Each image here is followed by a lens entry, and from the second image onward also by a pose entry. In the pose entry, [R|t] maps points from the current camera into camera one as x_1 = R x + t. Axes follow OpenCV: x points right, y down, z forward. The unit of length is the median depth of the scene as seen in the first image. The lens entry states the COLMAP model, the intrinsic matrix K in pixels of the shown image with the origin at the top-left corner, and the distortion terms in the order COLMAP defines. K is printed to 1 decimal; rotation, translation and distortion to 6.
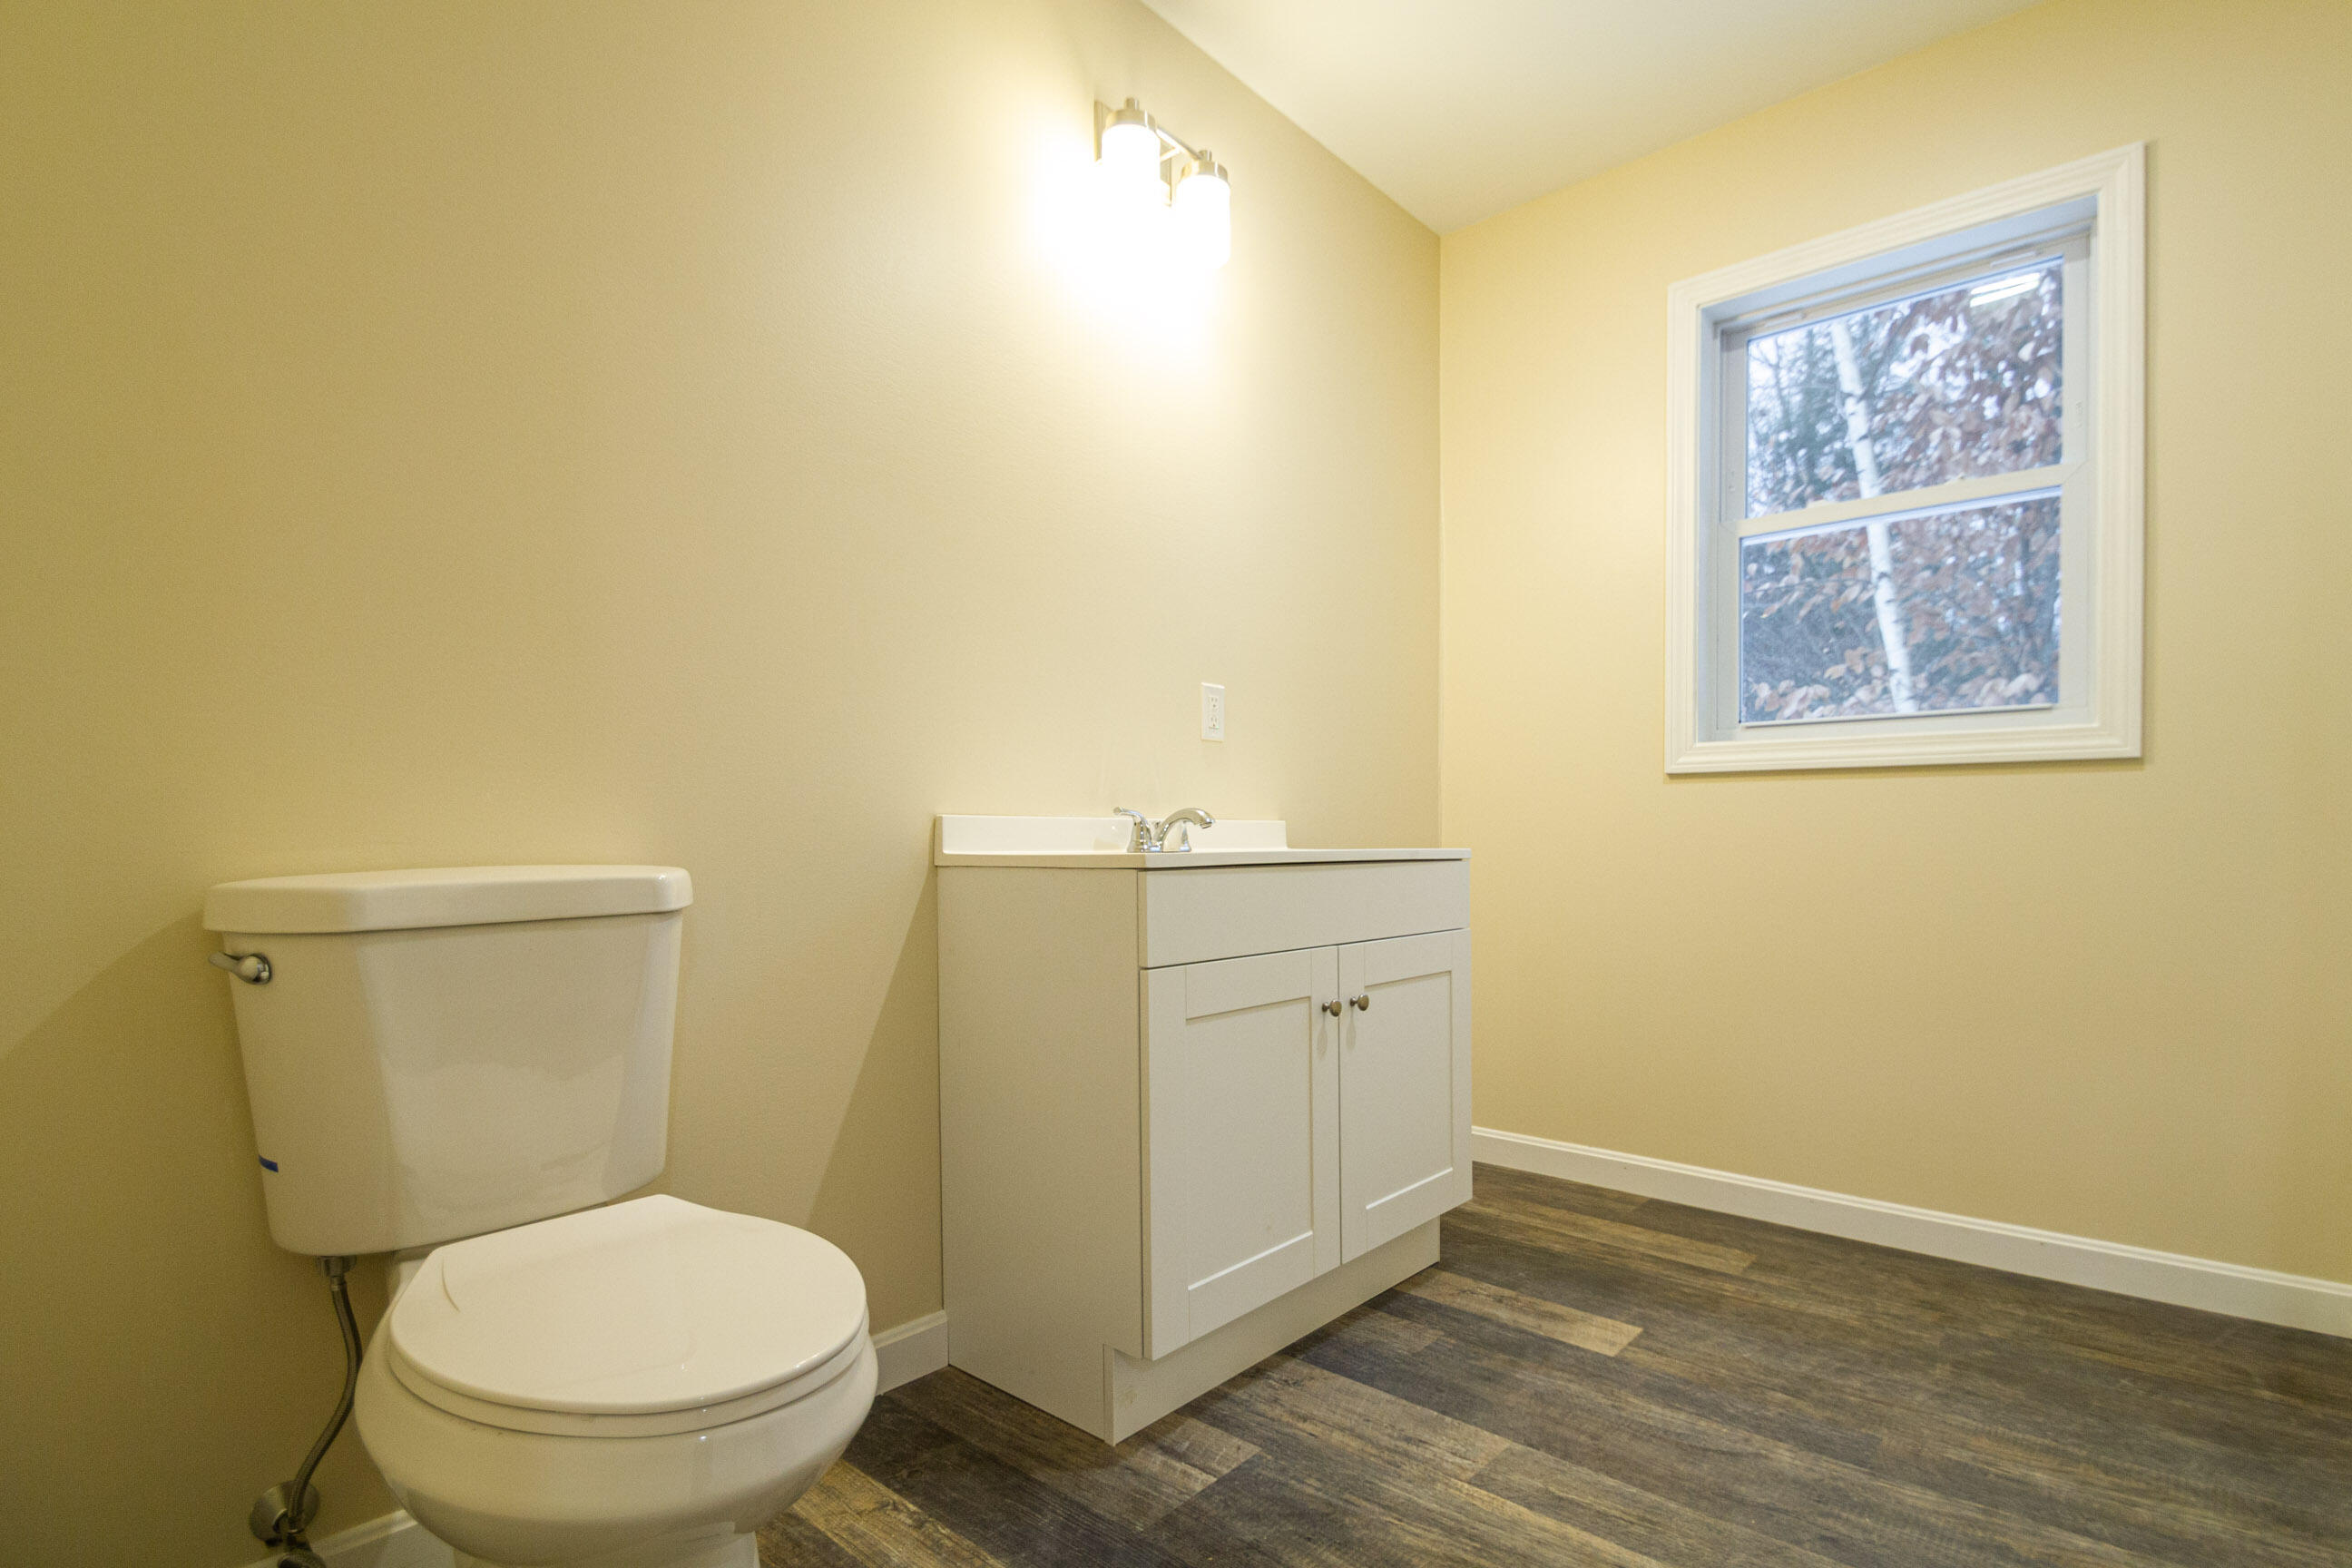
lens RADIAL K [[1141.8, 0, 1176.0], [0, 1141.8, 784.0], [0, 0, 1]] dist [0.000125, -0.000087]
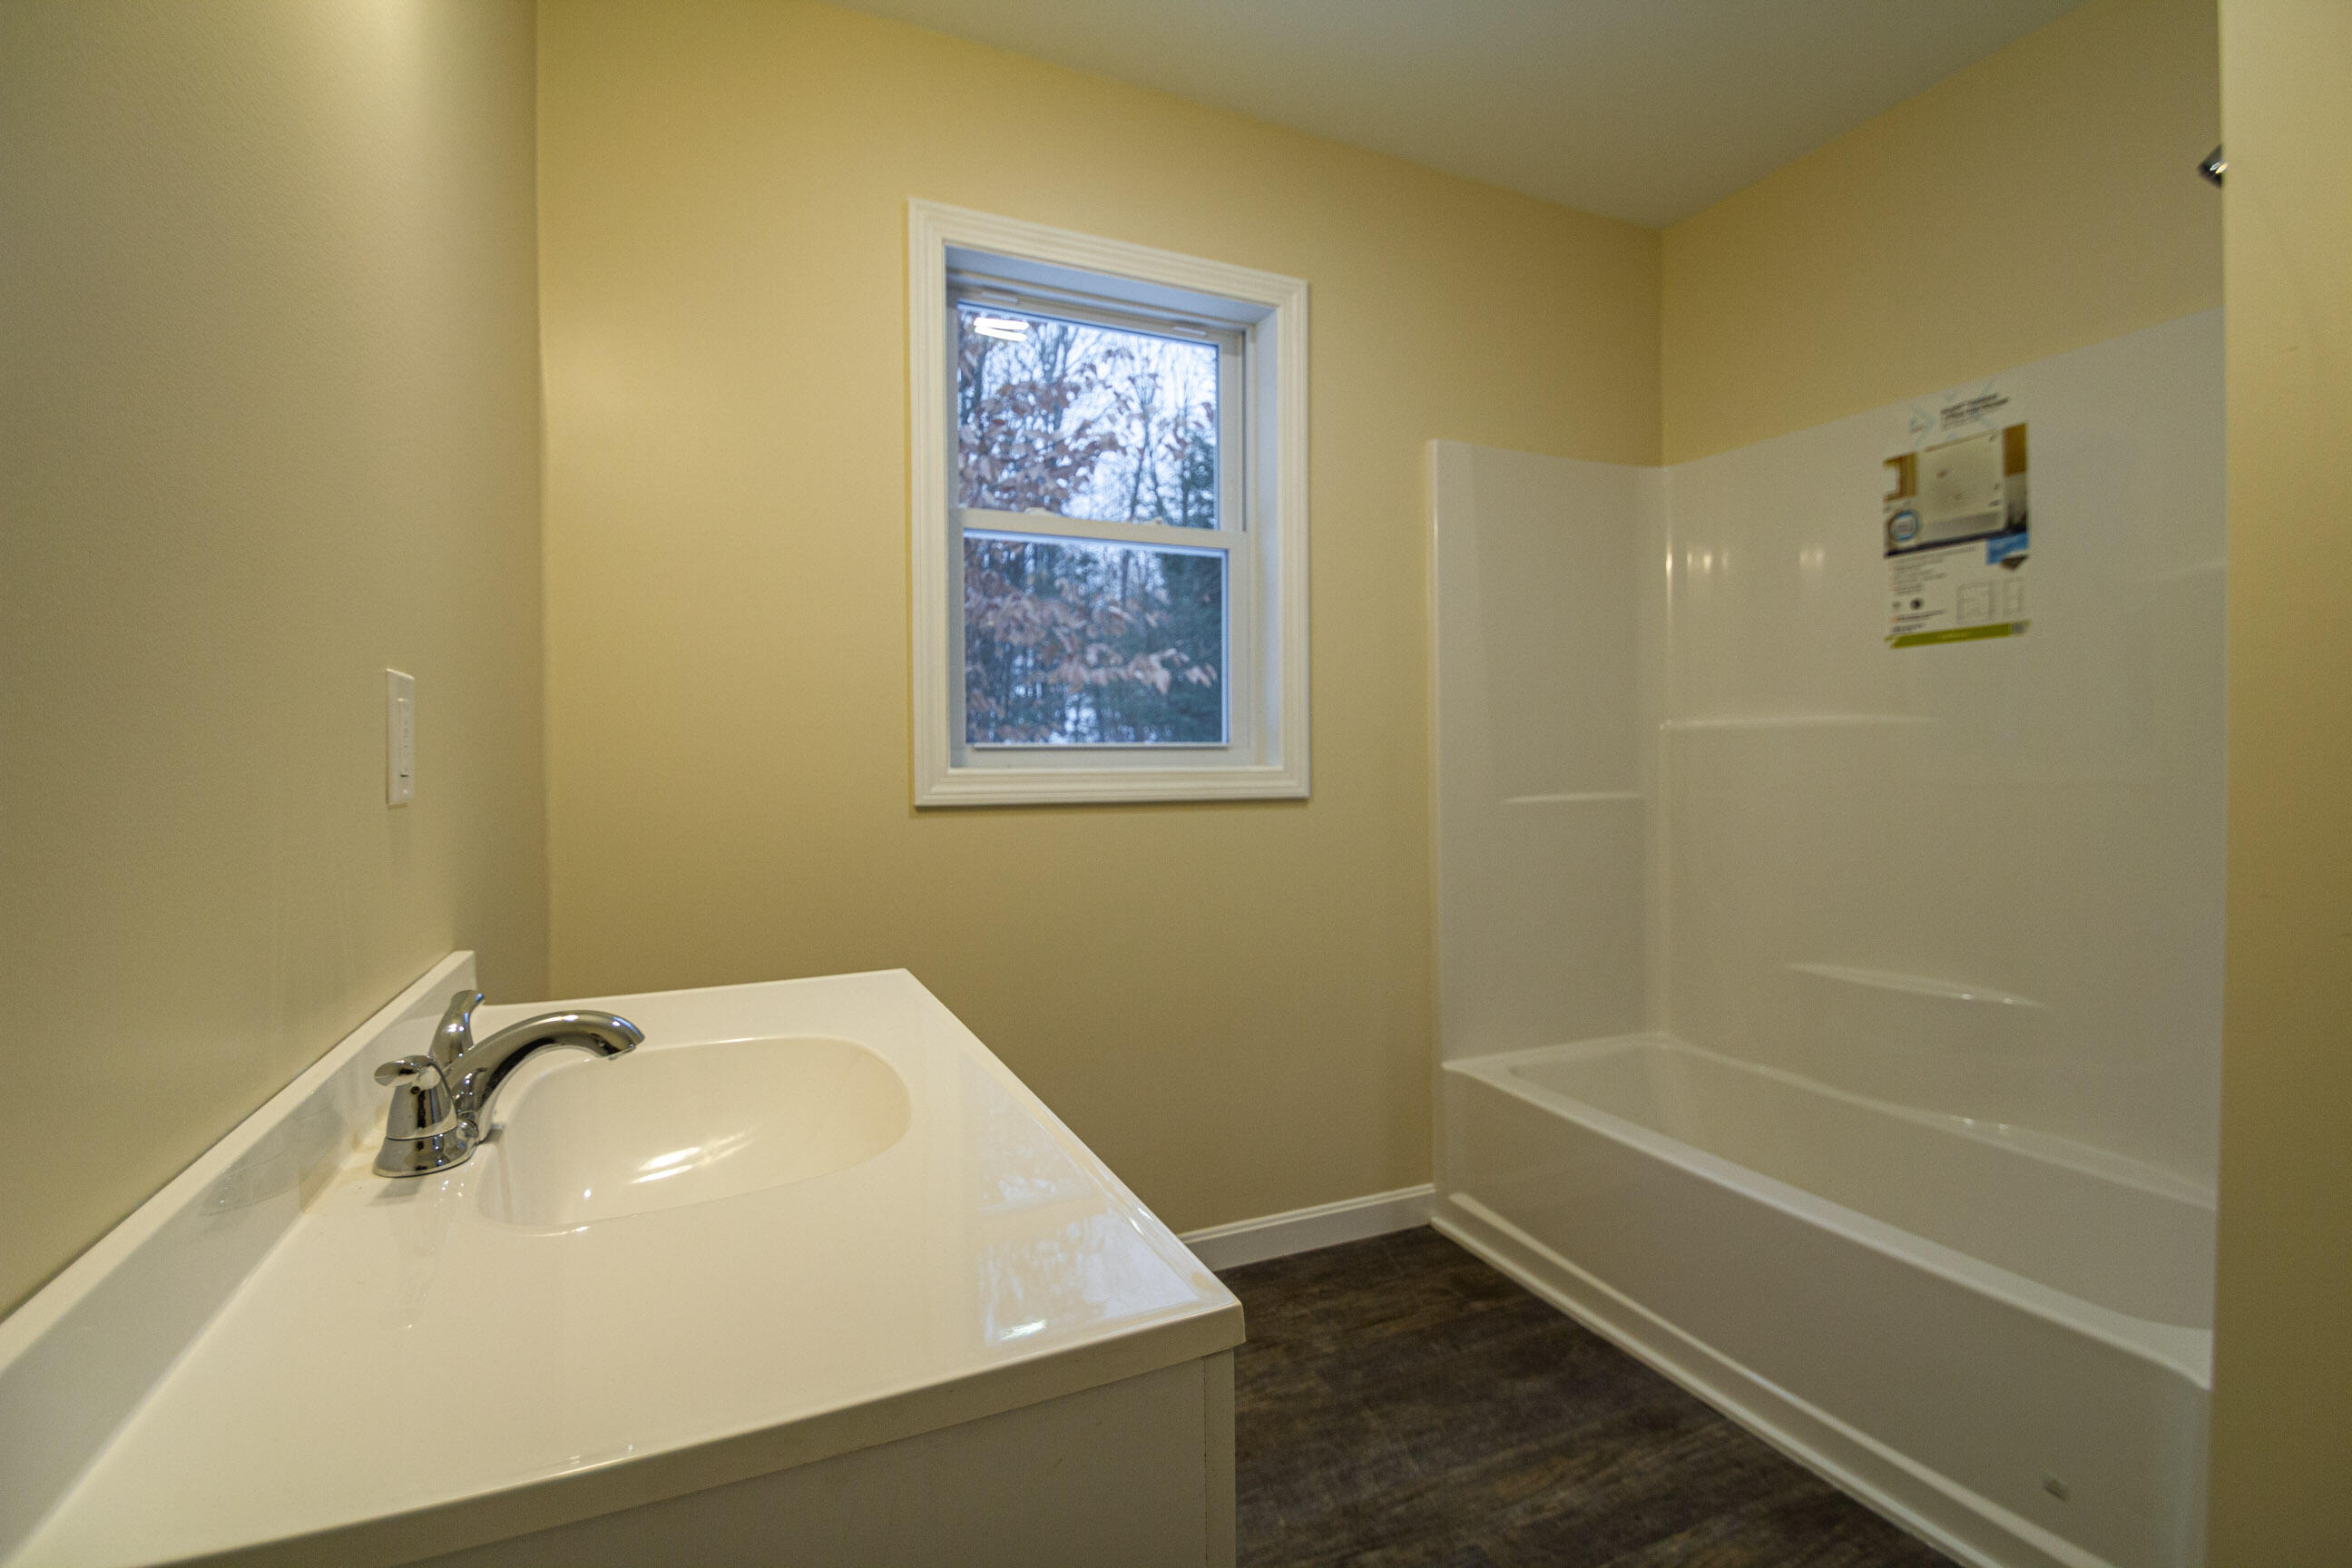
lens RADIAL K [[1075.8, 0, 1177.6], [0, 1075.8, 745.1], [0, 0, 1]] dist [-0.000280, -0.017790]
pose [[0.407188, 0.002522, 0.913341, -0.272640], [-0.035288, 0.999293, 0.012972, -0.097596], [-0.912663, -0.037512, 0.406989, 0.738886]]
